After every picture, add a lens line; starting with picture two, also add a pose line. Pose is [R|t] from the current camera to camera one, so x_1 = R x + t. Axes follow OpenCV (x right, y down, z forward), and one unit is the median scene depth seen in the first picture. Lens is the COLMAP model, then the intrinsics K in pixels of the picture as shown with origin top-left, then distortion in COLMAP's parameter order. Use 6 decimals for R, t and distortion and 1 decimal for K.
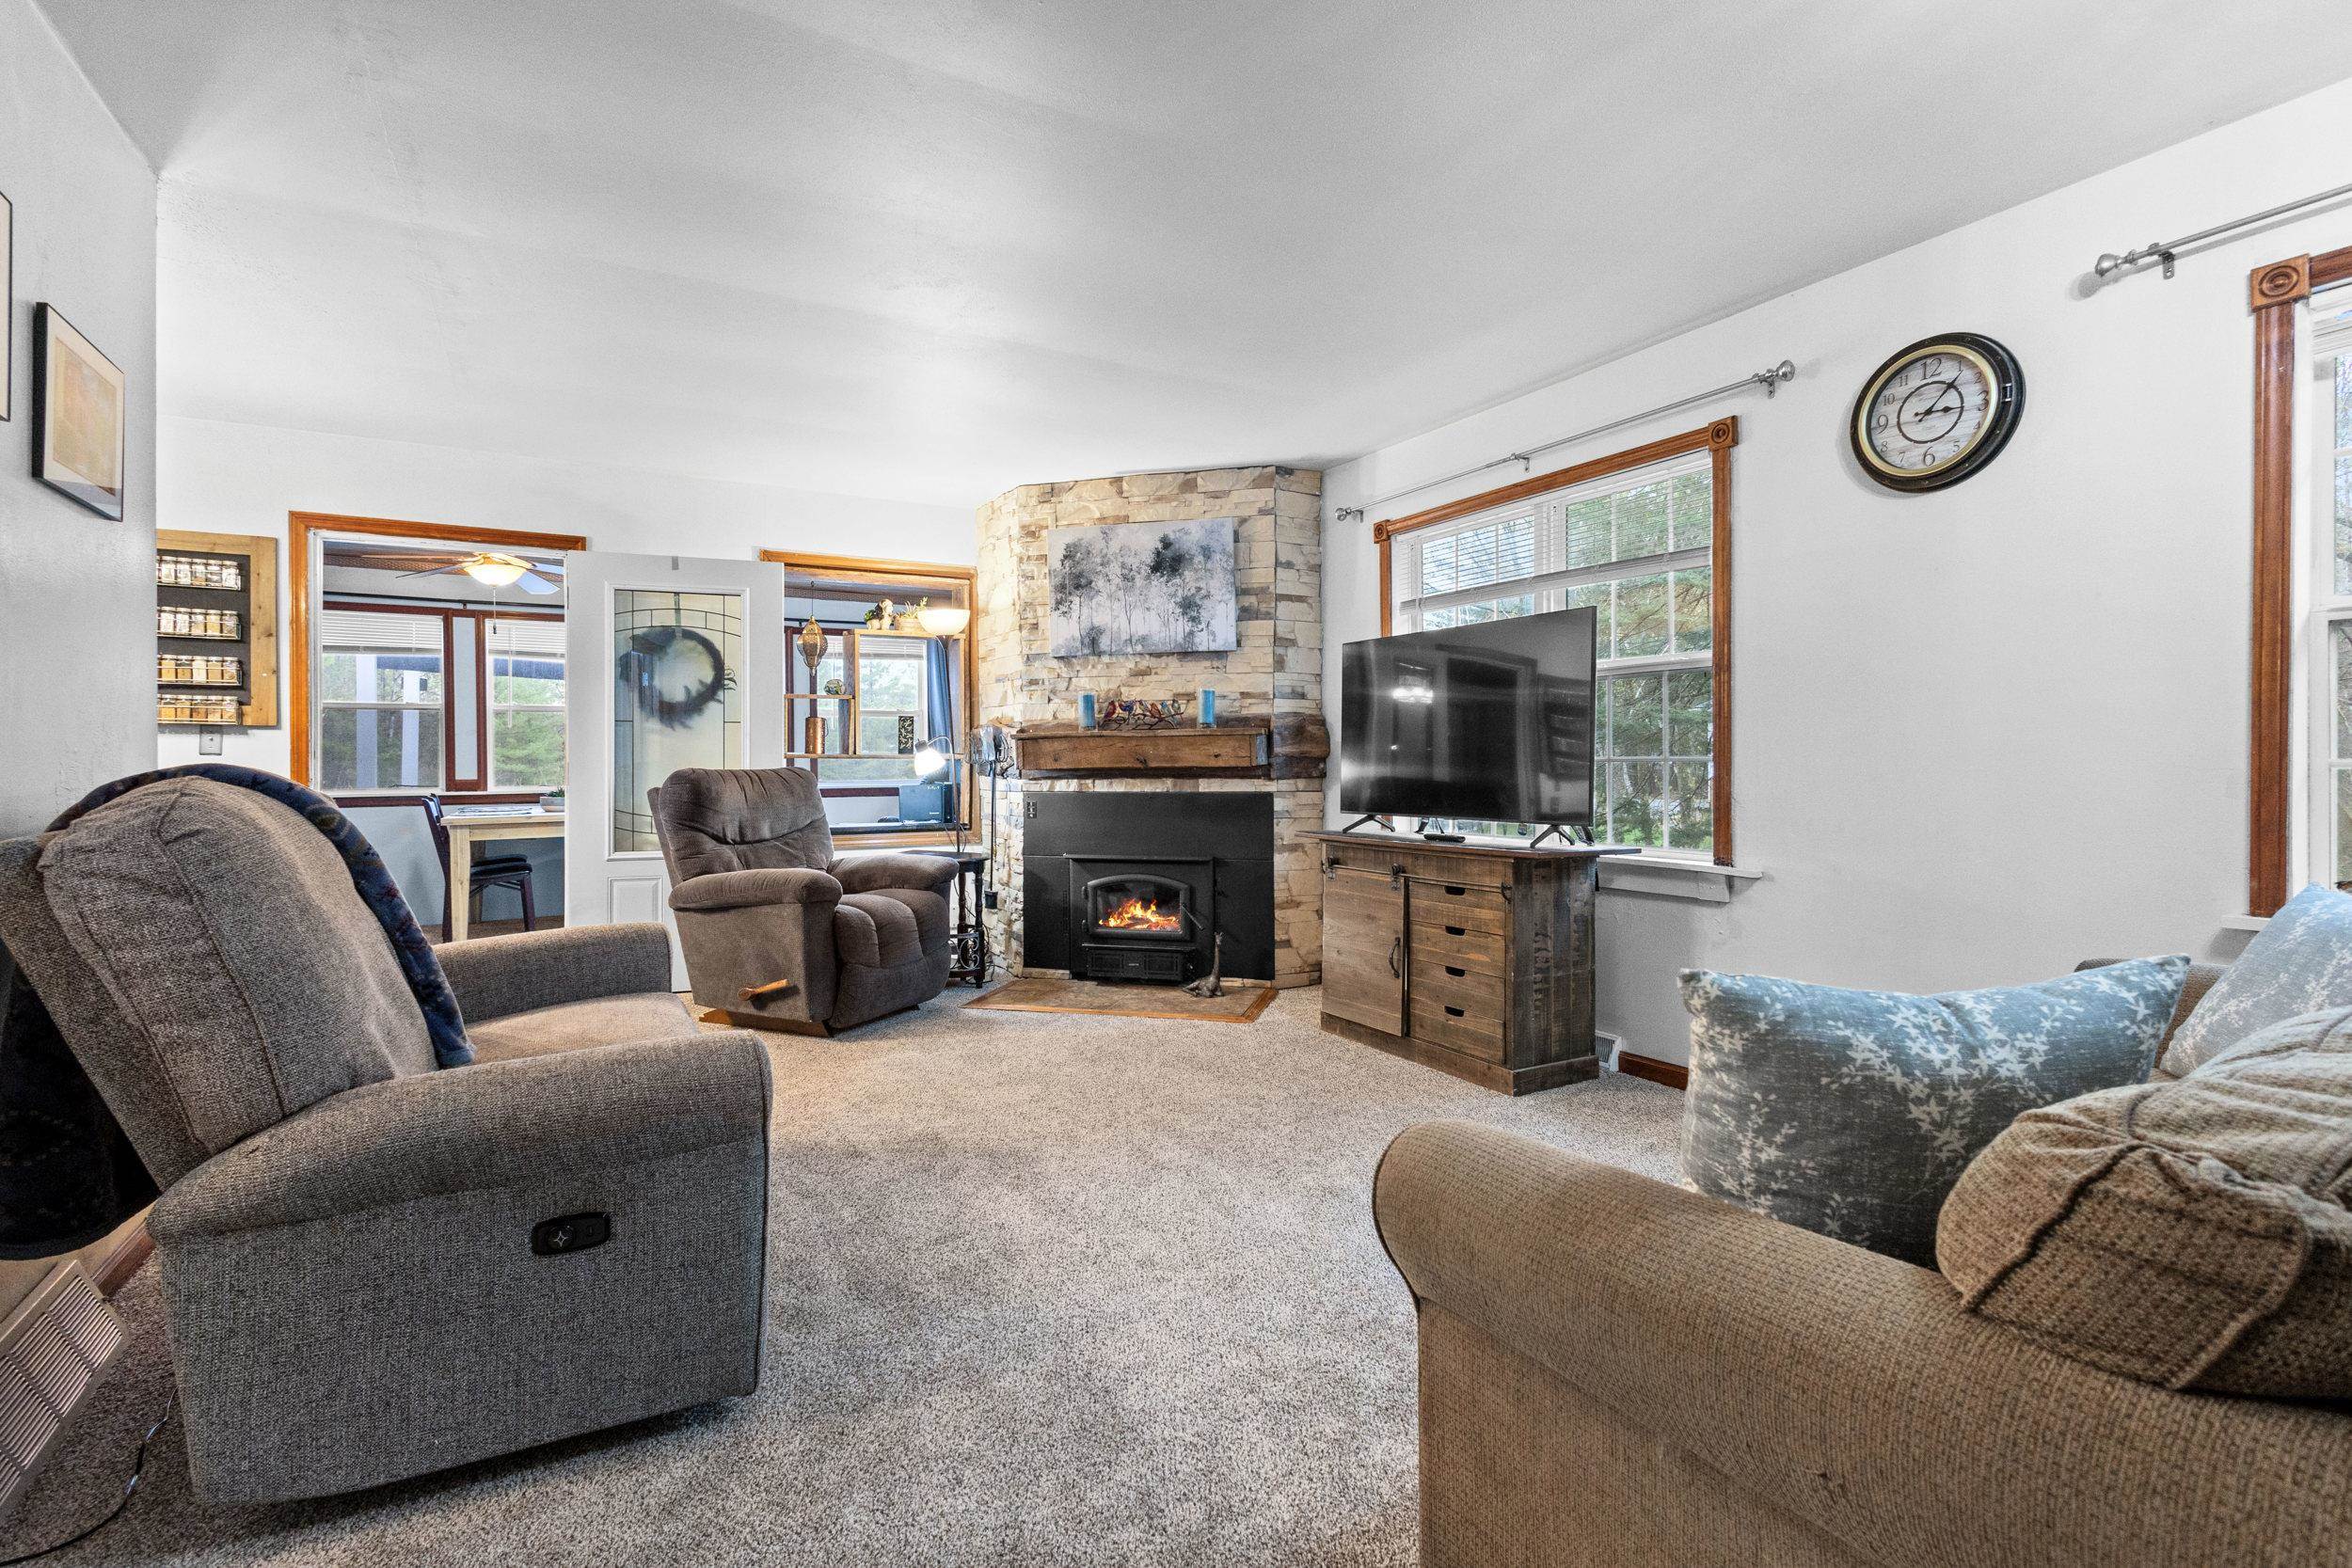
lens RADIAL K [[1075.2, 0, 1179.3], [0, 1075.2, 763.3], [0, 0, 1]] dist [0.000697, 0.000200]
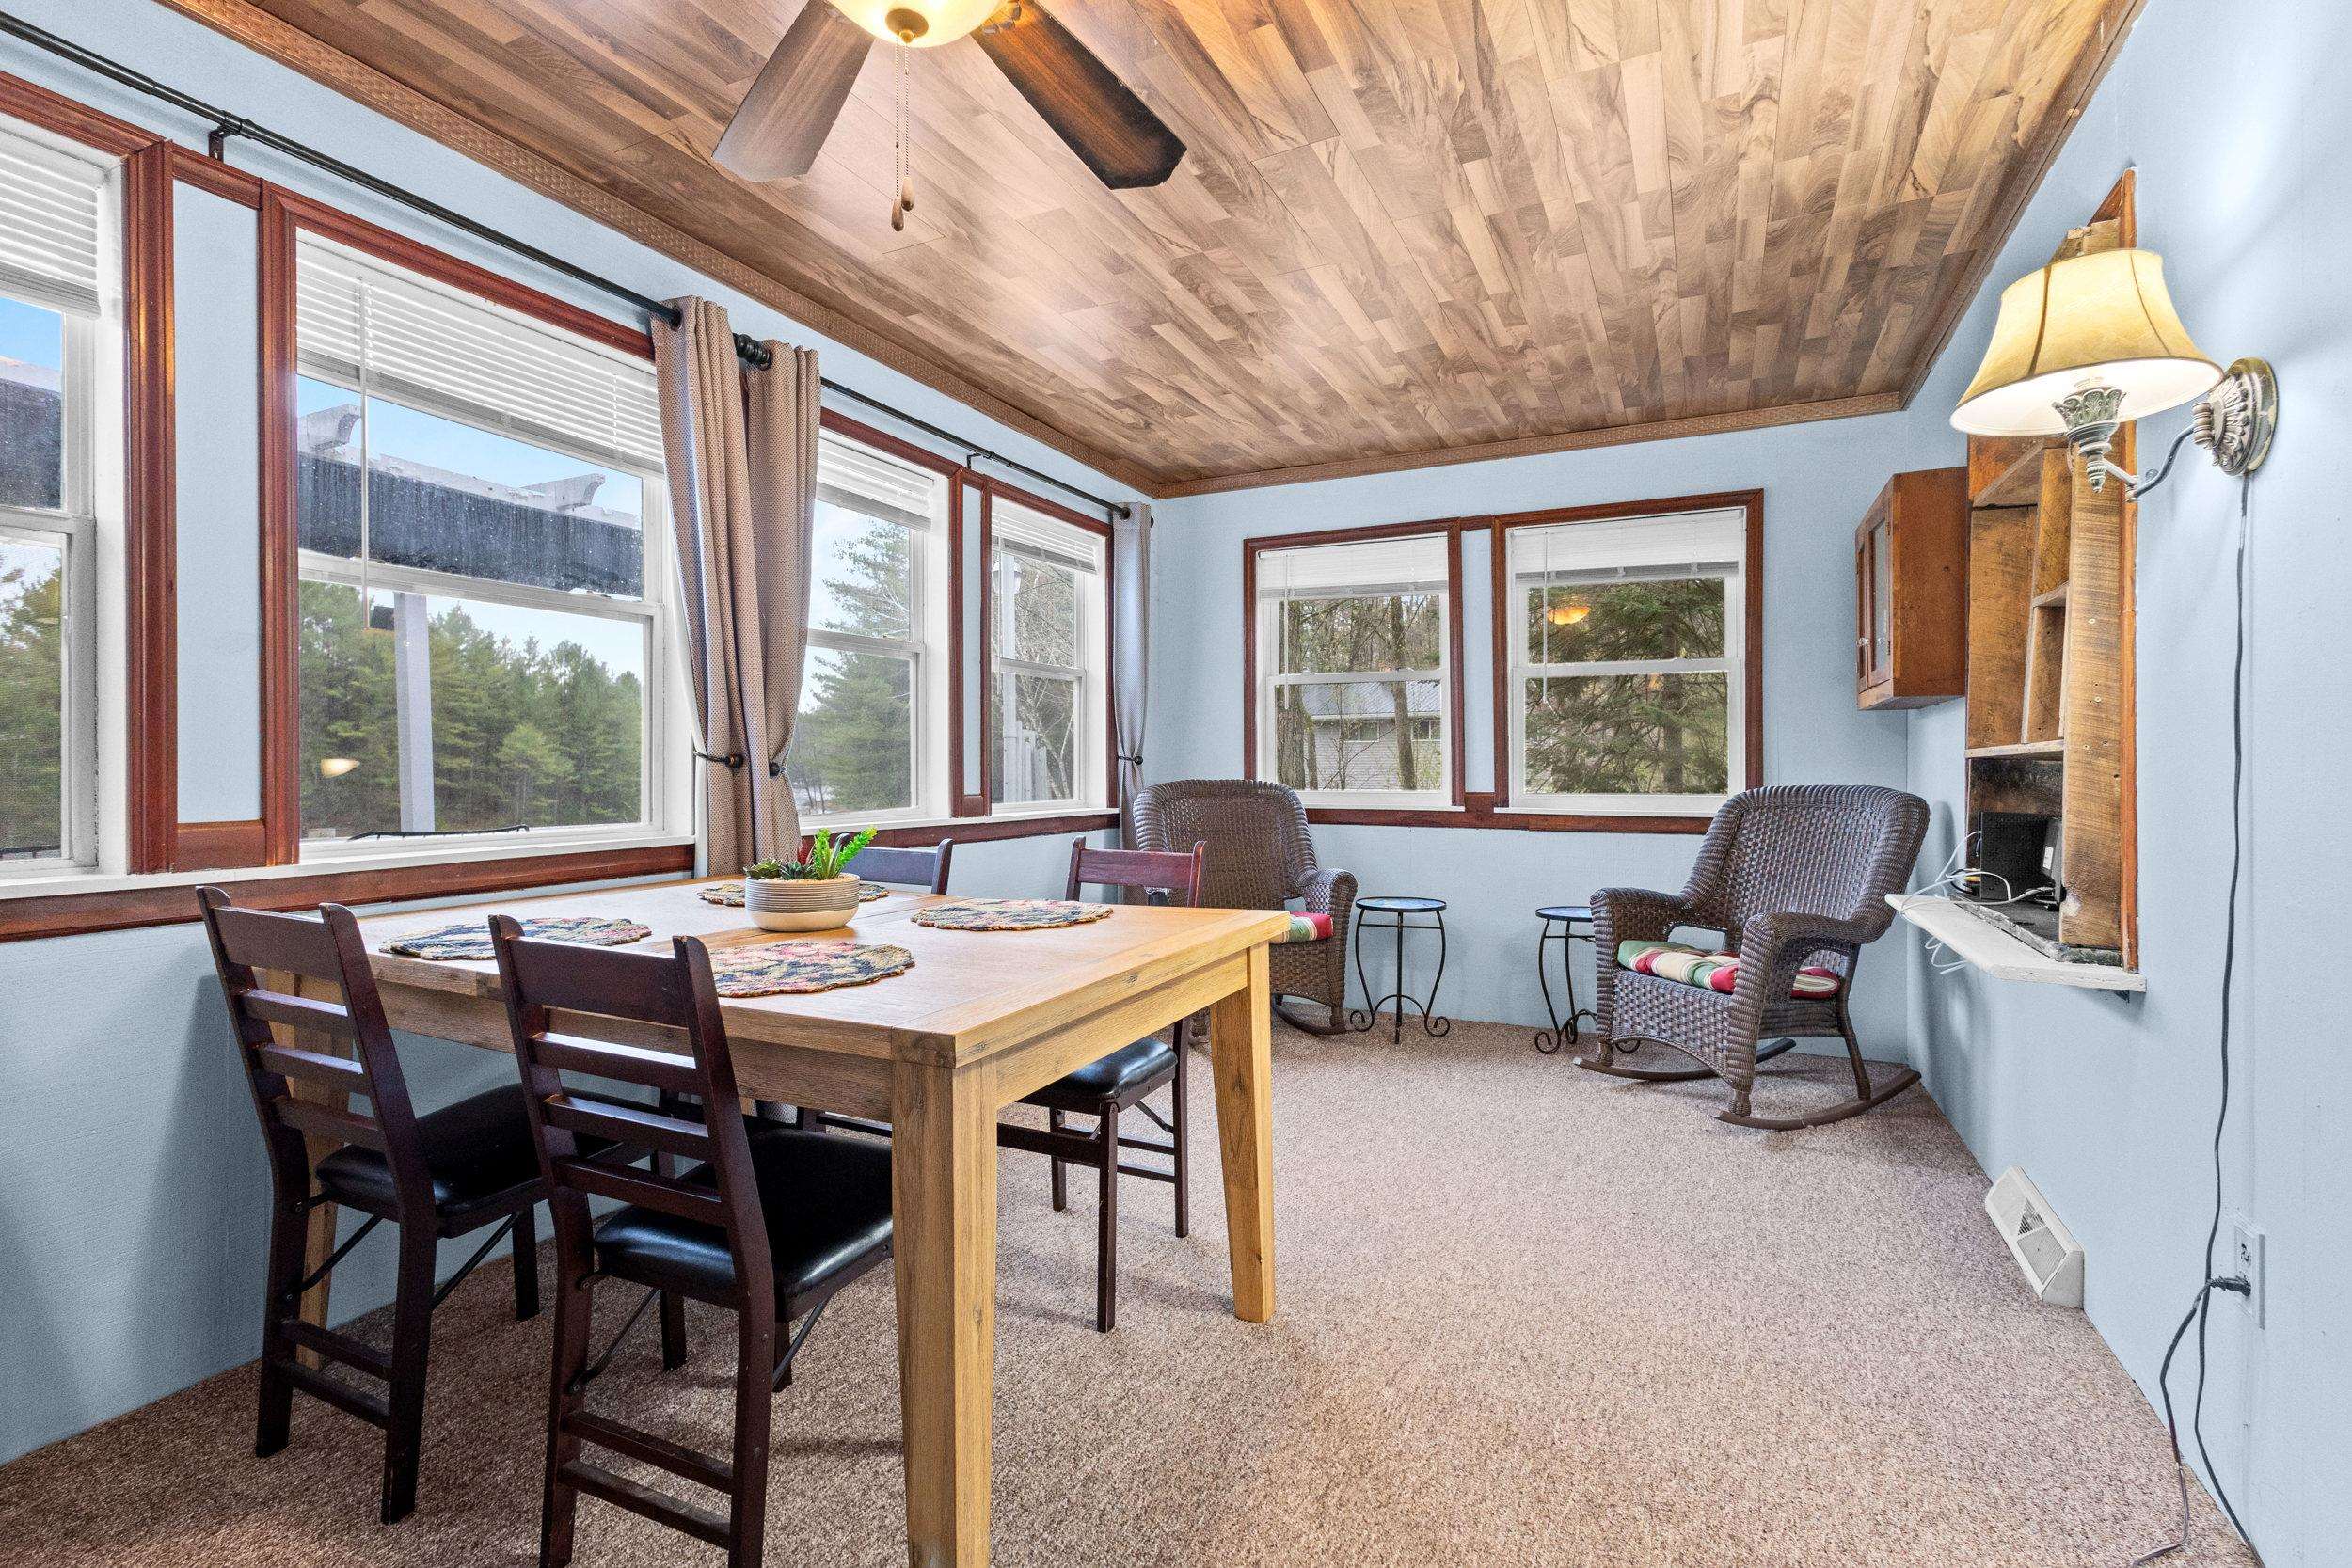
lens RADIAL K [[1089.0, 0, 1176.5], [0, 1089.0, 769.2], [0, 0, 1]] dist [0.002763, -0.001580]
pose [[0.824491, 0.004728, 0.565856, -0.906977], [-0.003057, 0.999988, -0.003901, 0.003662], [-0.565867, 0.001486, 0.824495, 0.953098]]
